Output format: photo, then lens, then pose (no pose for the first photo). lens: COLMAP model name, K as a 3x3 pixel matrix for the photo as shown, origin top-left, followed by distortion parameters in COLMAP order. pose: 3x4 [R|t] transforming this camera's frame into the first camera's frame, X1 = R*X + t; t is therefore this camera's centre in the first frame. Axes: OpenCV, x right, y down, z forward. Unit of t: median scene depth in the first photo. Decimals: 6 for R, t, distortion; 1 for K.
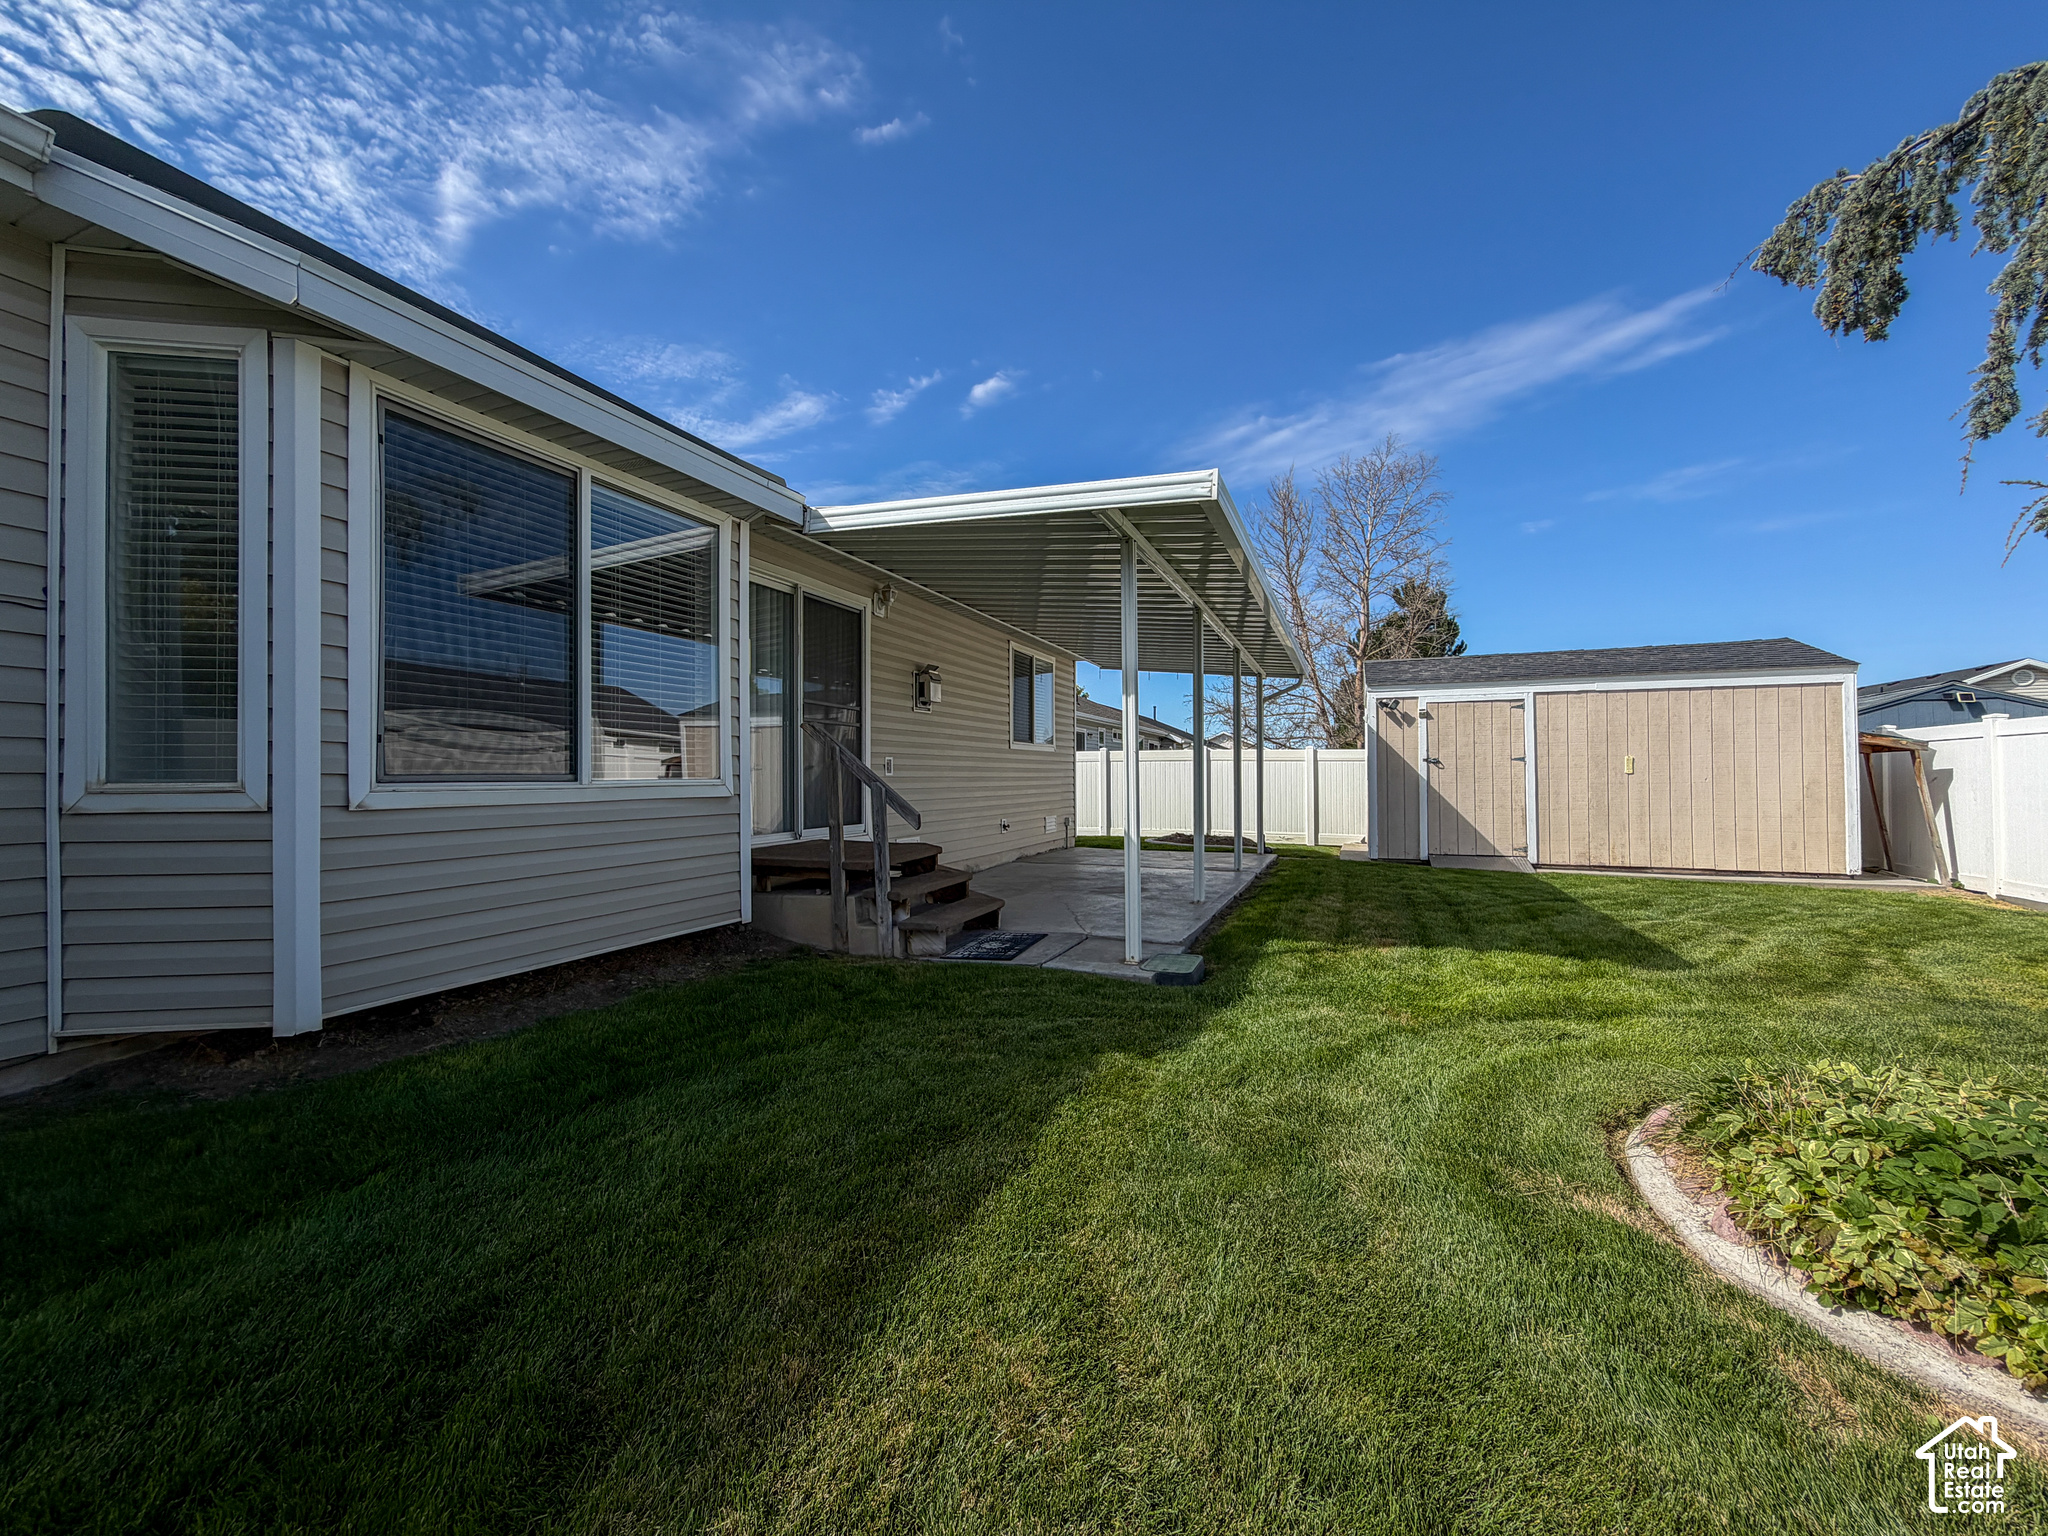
lens RADIAL K [[820.7, 0, 1024.0], [0, 820.7, 768.0], [0, 0, 1]] dist [-0.000912, -0.000047]
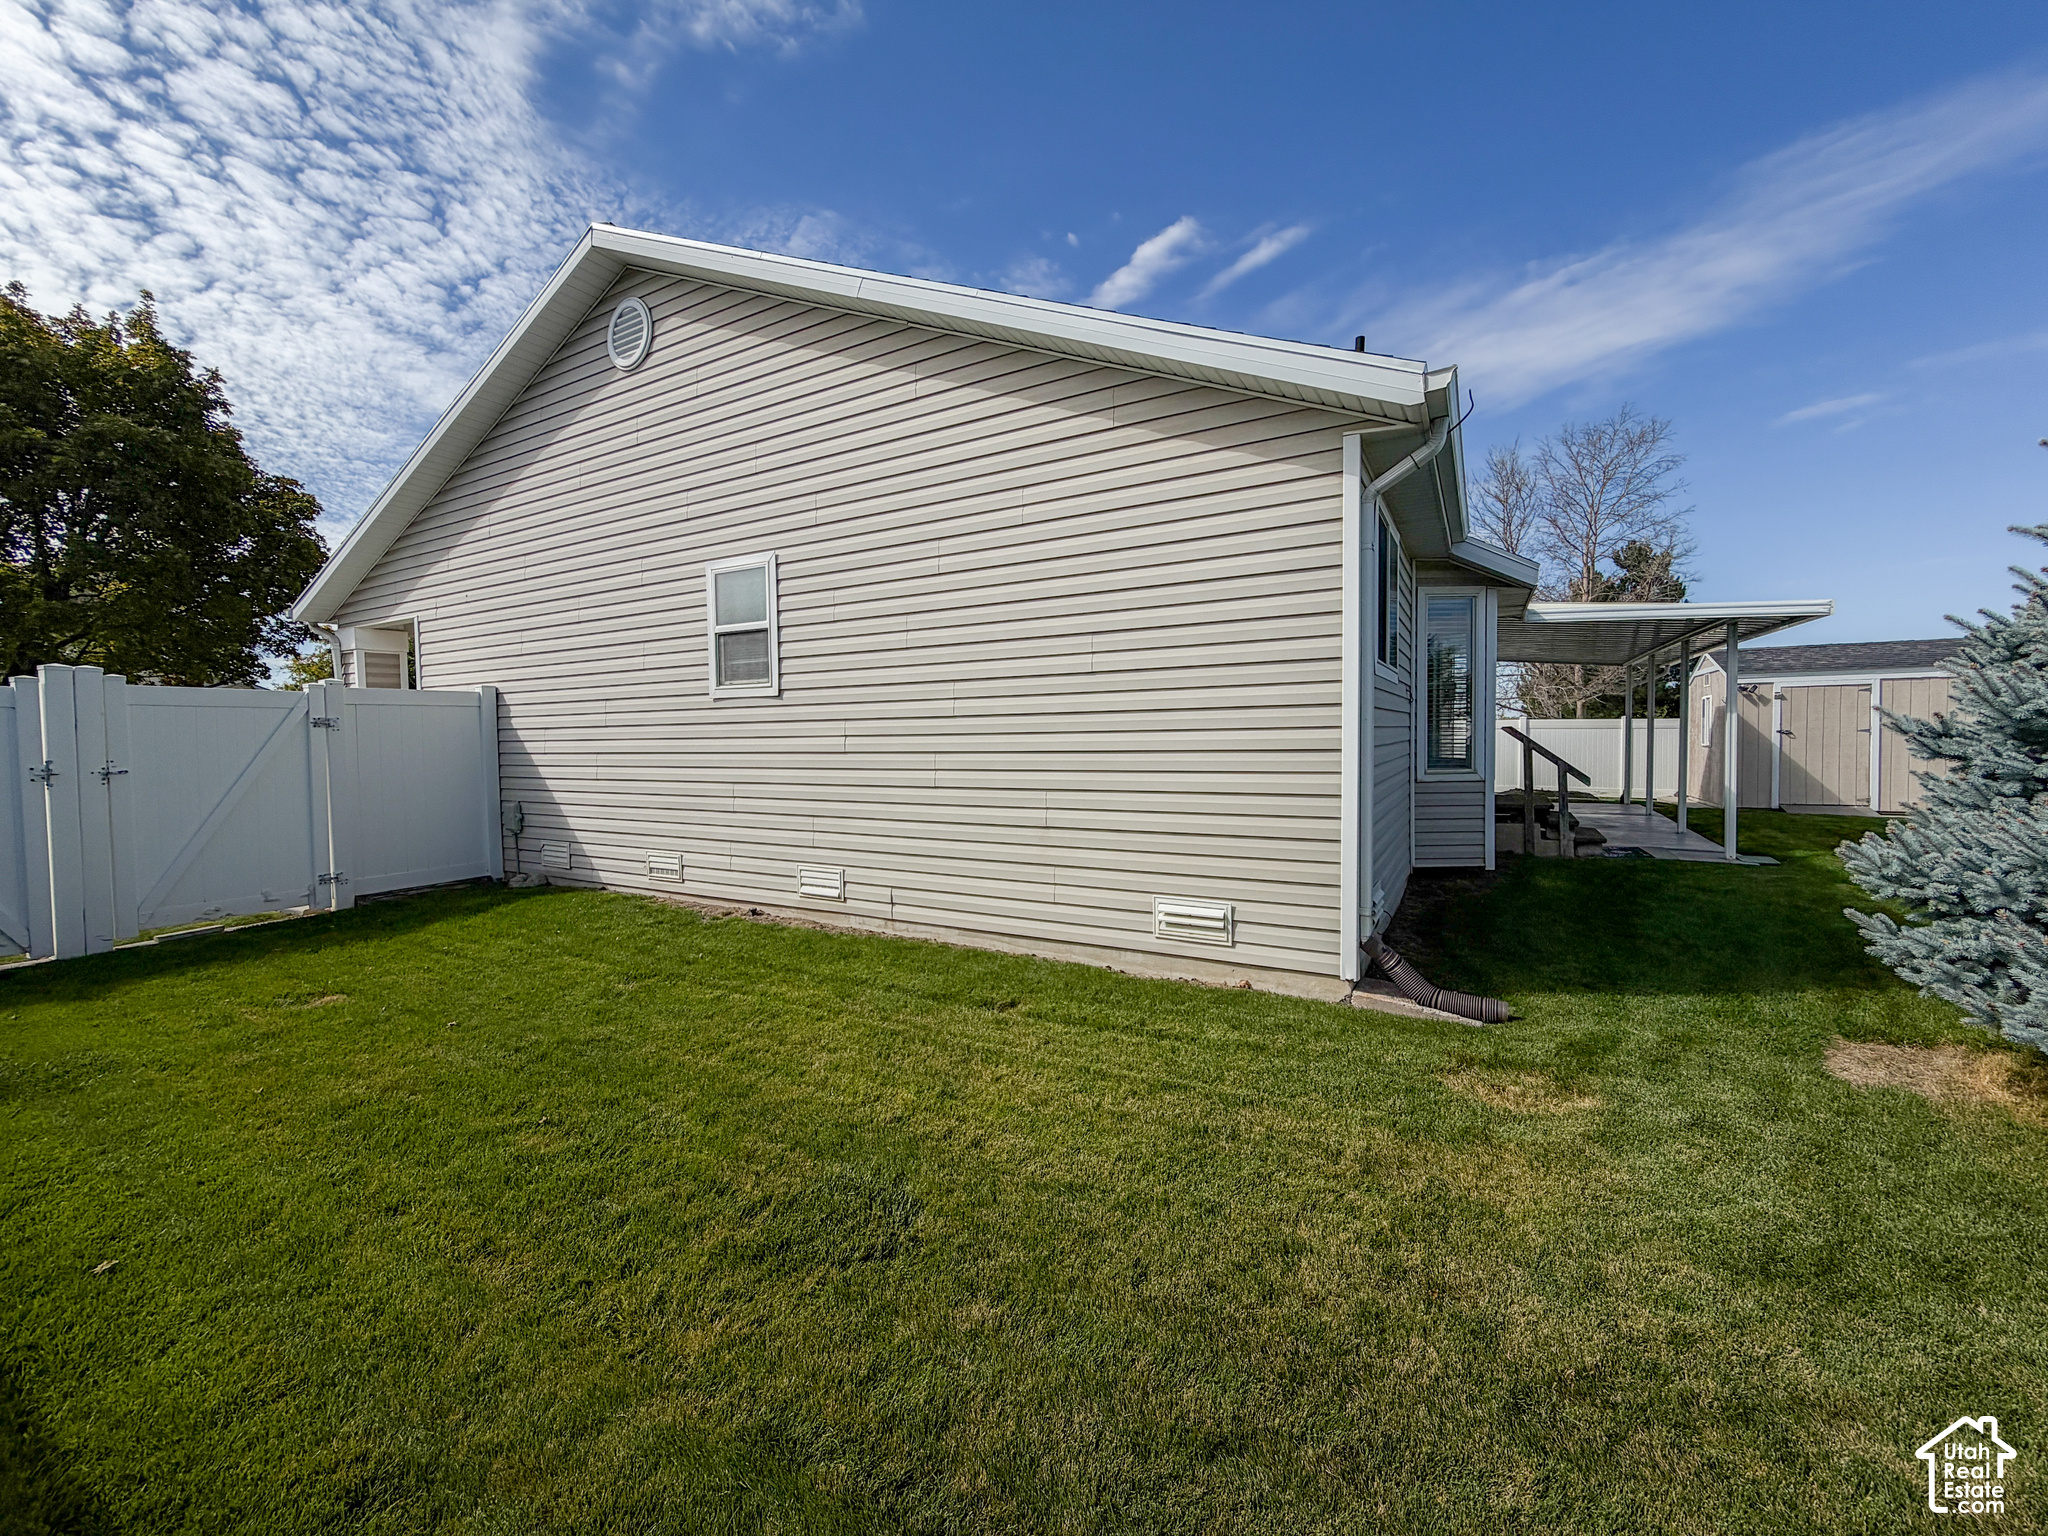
lens RADIAL K [[820.7, 0, 1024.0], [0, 820.7, 768.0], [0, 0, 1]] dist [-0.000912, -0.000047]
pose [[0.991258, -0.007703, -0.131713, -0.530545], [0.014406, 0.998645, 0.050015, -0.034540], [0.131149, -0.051475, 0.990025, -0.449826]]
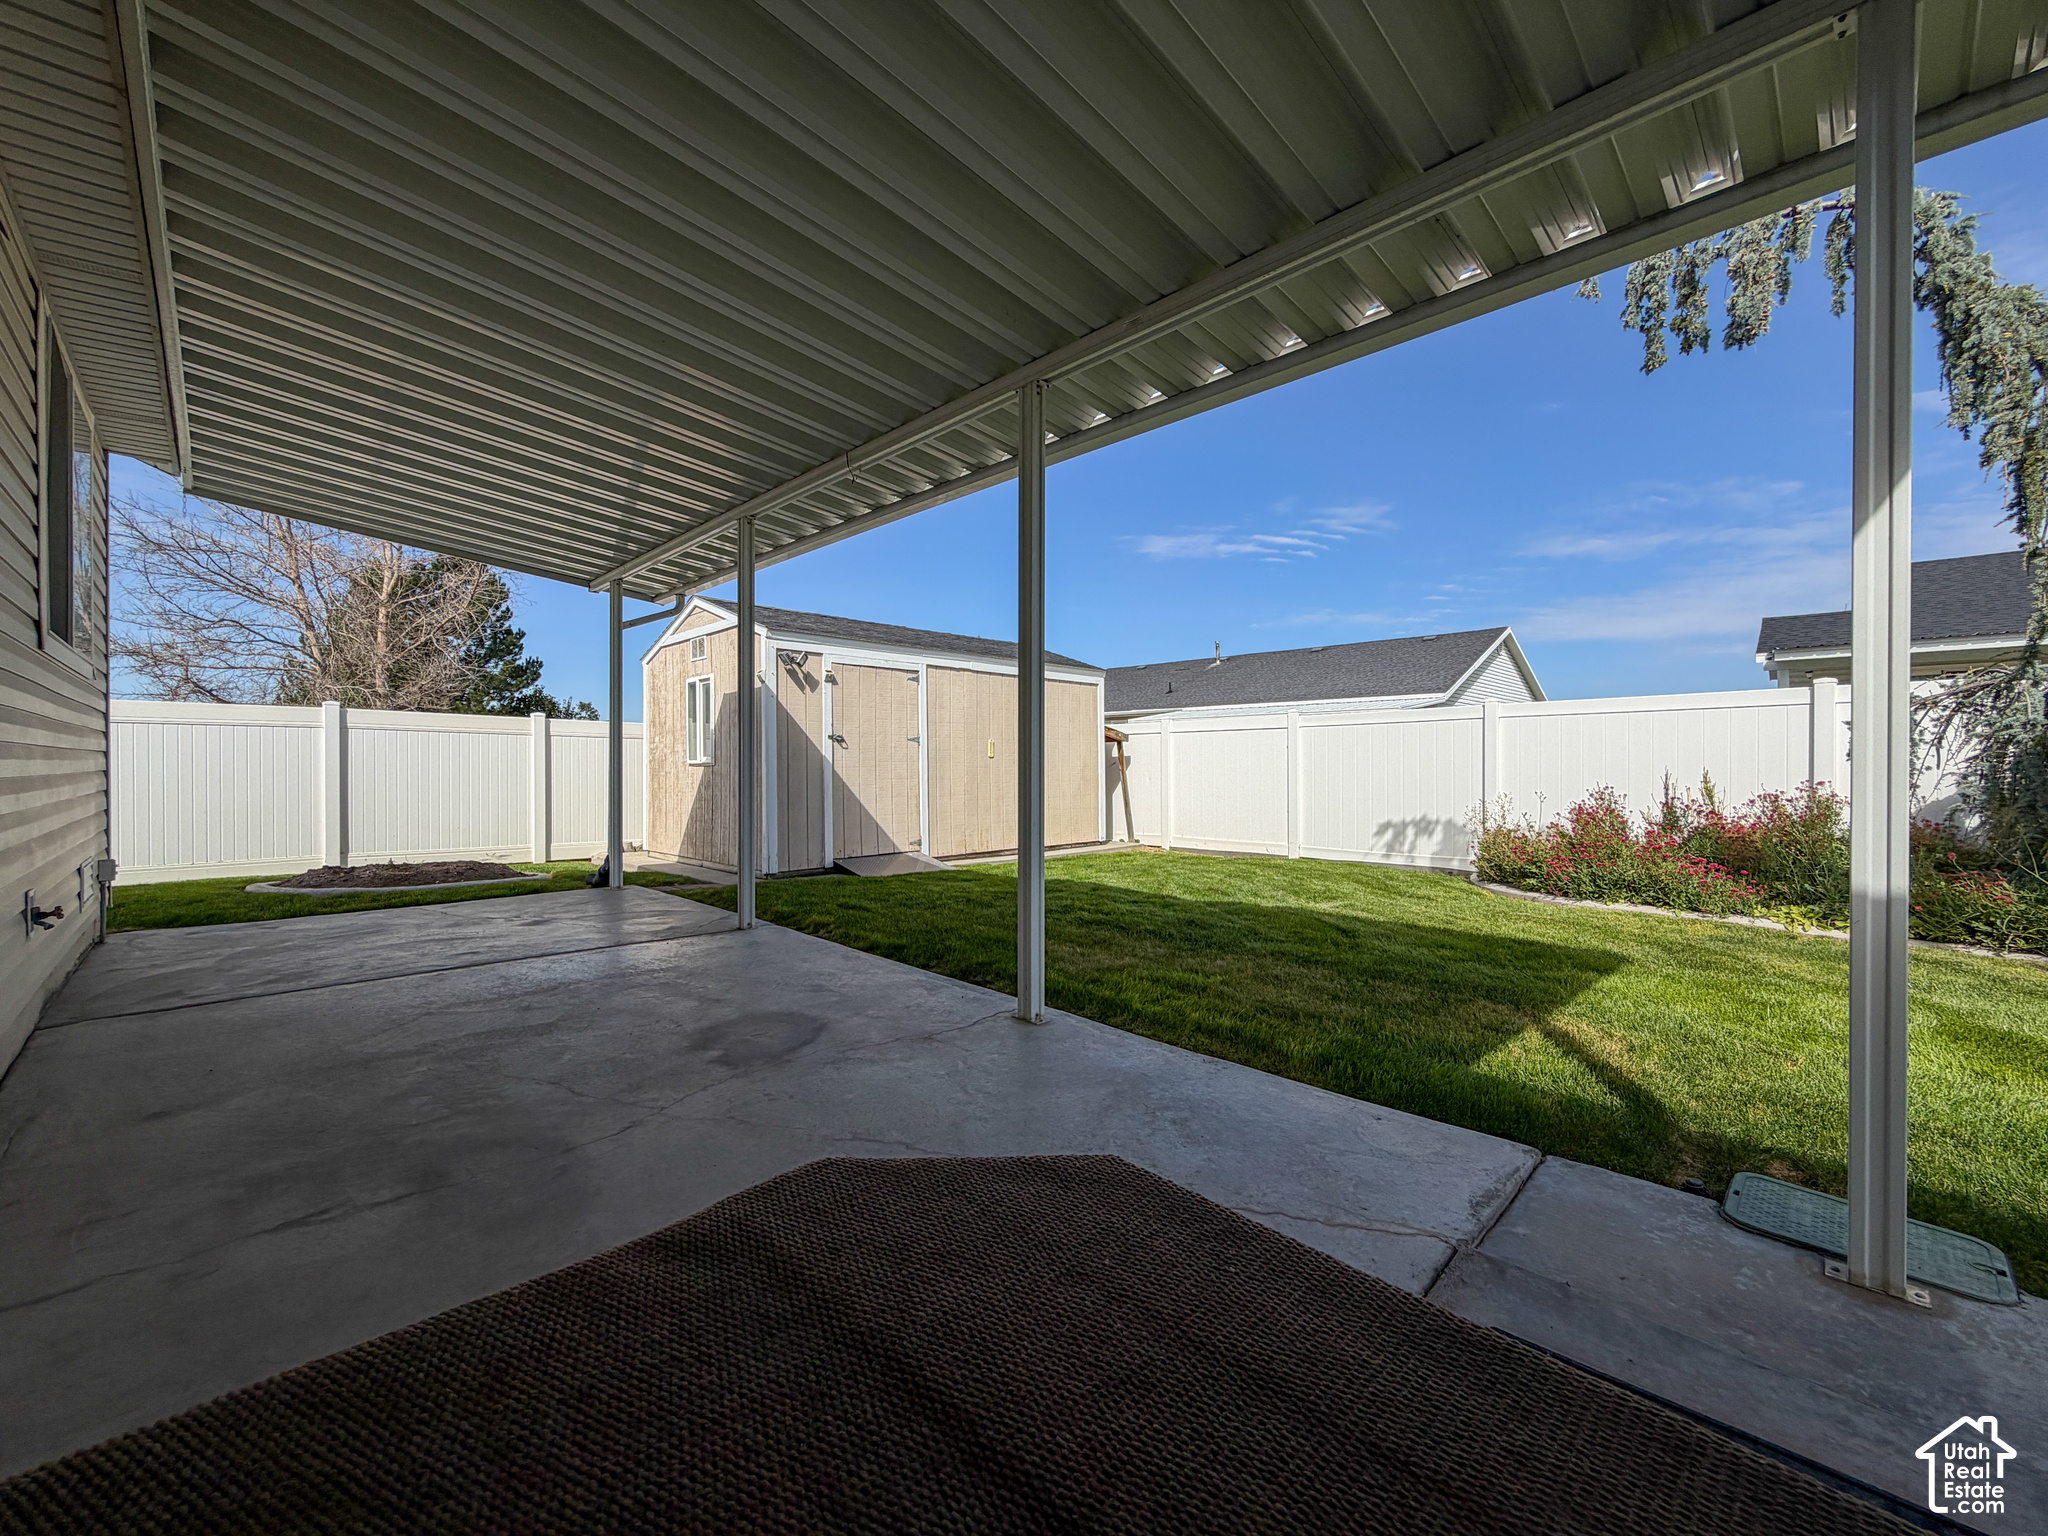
lens RADIAL K [[820.7, 0, 1024.0], [0, 820.7, 768.0], [0, 0, 1]] dist [-0.000912, -0.000047]
pose [[0.406041, -0.002580, 0.913851, -0.140000], [-0.010925, 0.999911, 0.007677, 0.011315], [-0.913790, -0.013101, 0.405976, 0.528100]]
